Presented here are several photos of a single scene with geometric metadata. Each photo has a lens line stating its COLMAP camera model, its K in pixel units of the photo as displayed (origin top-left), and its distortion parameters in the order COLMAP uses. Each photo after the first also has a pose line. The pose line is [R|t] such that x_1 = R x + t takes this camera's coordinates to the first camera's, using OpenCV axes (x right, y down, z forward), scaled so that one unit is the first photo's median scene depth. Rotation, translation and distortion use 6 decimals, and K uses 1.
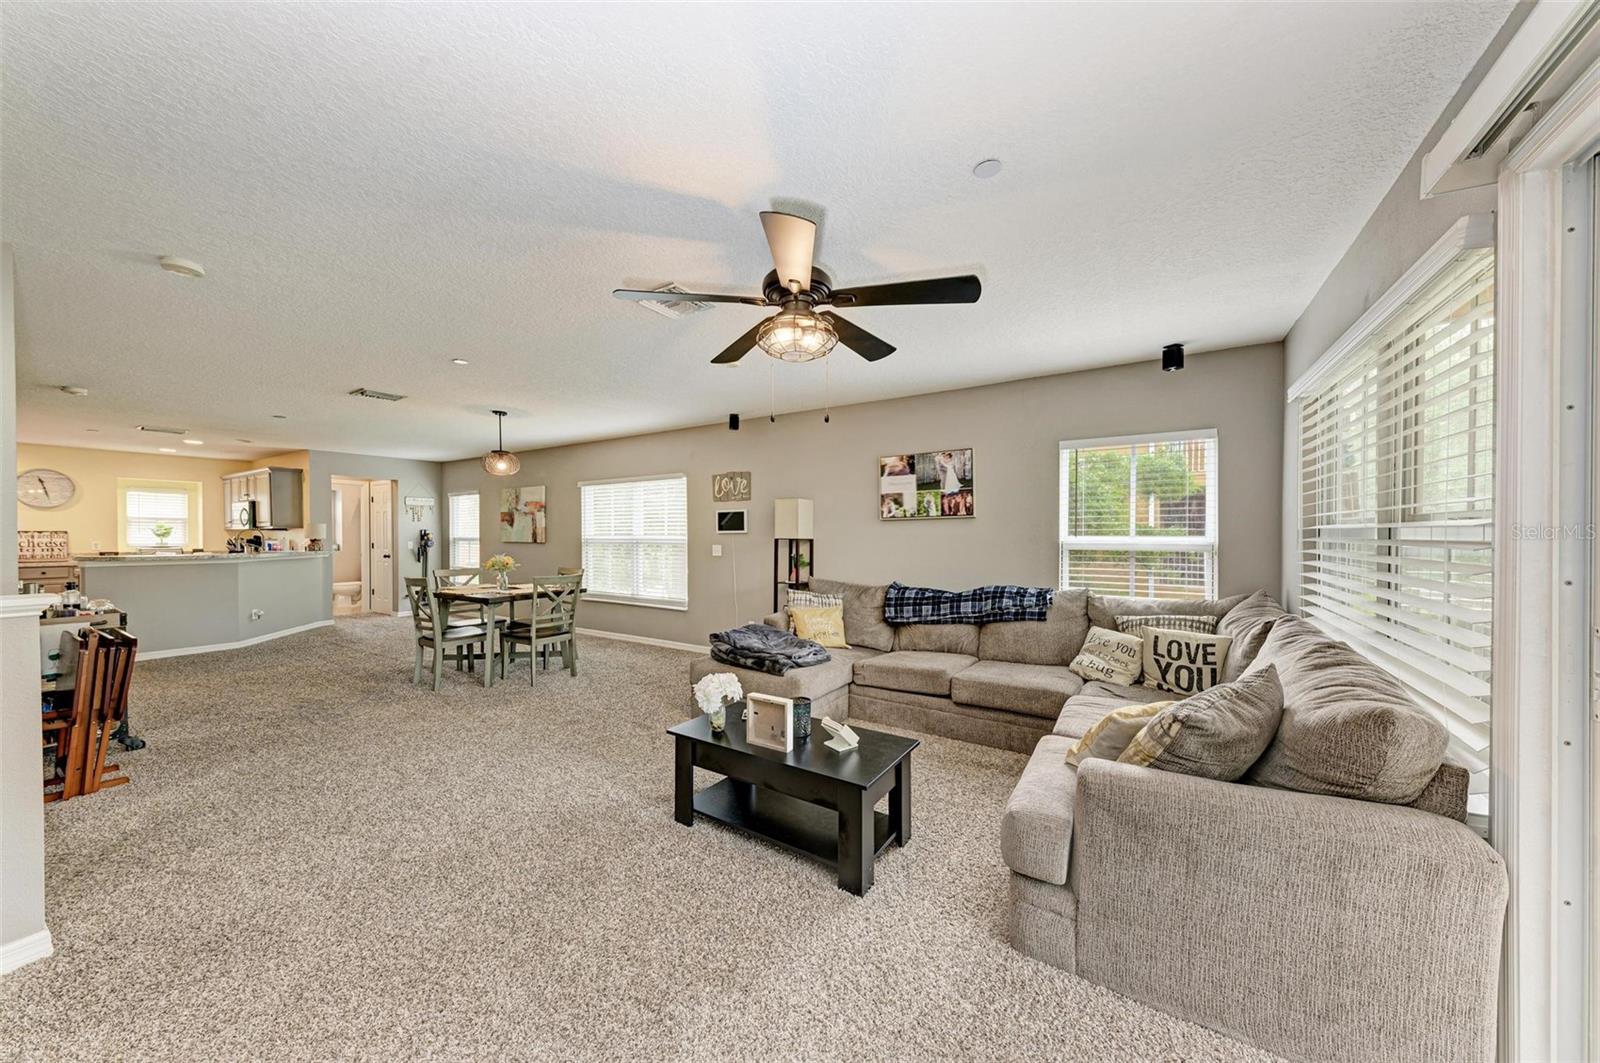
lens RADIAL K [[538.9, 0, 799.3], [0, 538.9, 538.5], [0, 0, 1]] dist [0.008981, -0.001299]
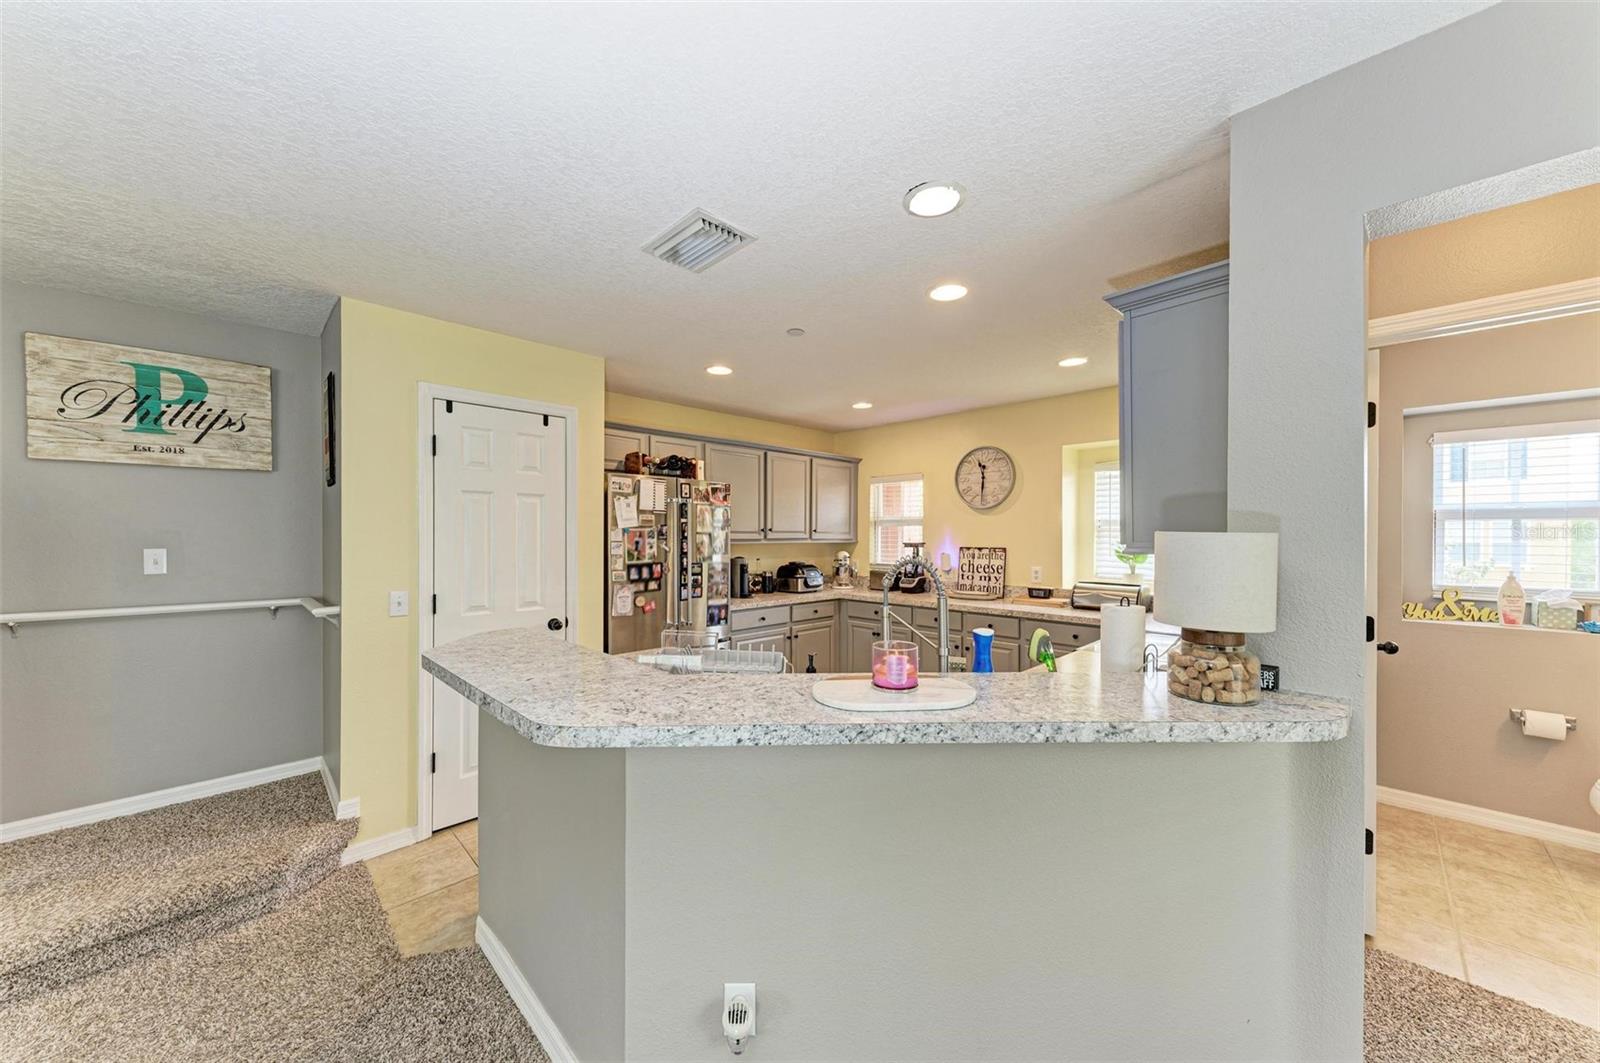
lens RADIAL K [[578.3, 0, 800.4], [0, 578.3, 537.2], [0, 0, 1]] dist [0.007260, -0.002097]
pose [[-0.220342, 0.003067, -0.975418, -1.087631], [-0.008901, 0.999947, 0.005155, -0.040938], [0.975382, 0.009818, -0.220303, 1.456114]]
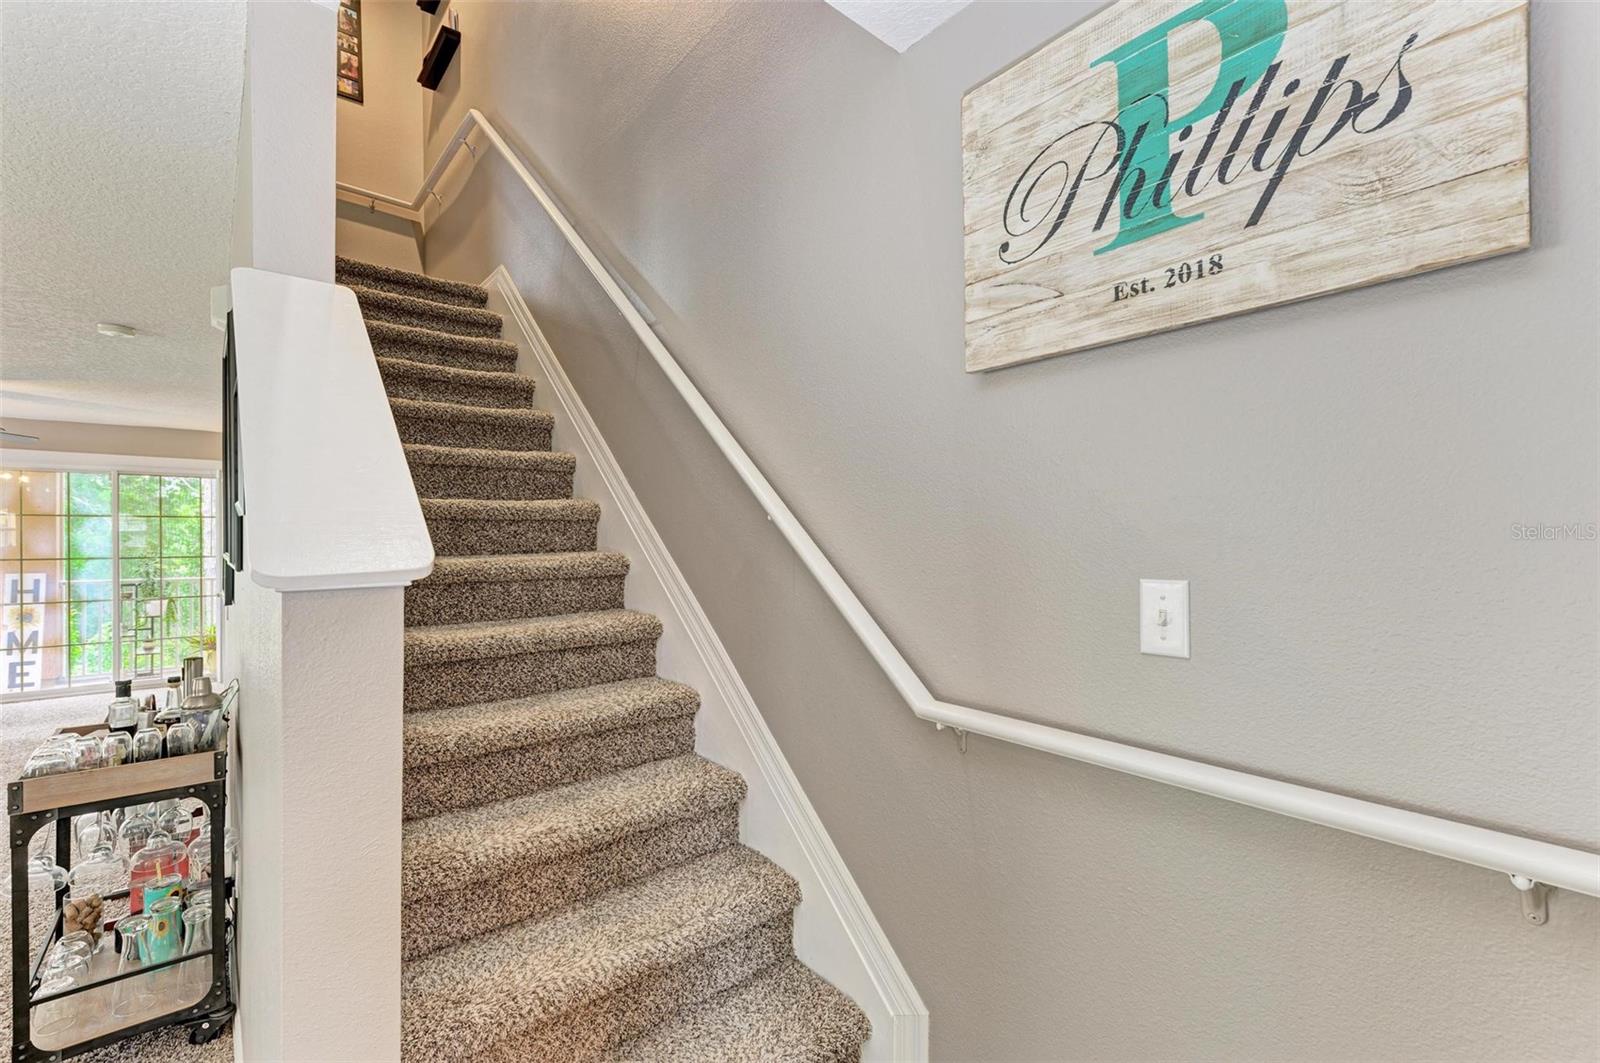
lens RADIAL K [[687.9, 0, 809.7], [0, 687.9, 544.2], [0, 0, 1]] dist [0.002420, -0.001166]
pose [[-0.957831, -0.004888, 0.287290, -1.458023], [-0.000035, 0.999857, 0.016896, -0.037059], [-0.287331, 0.016174, -0.957695, 0.965751]]
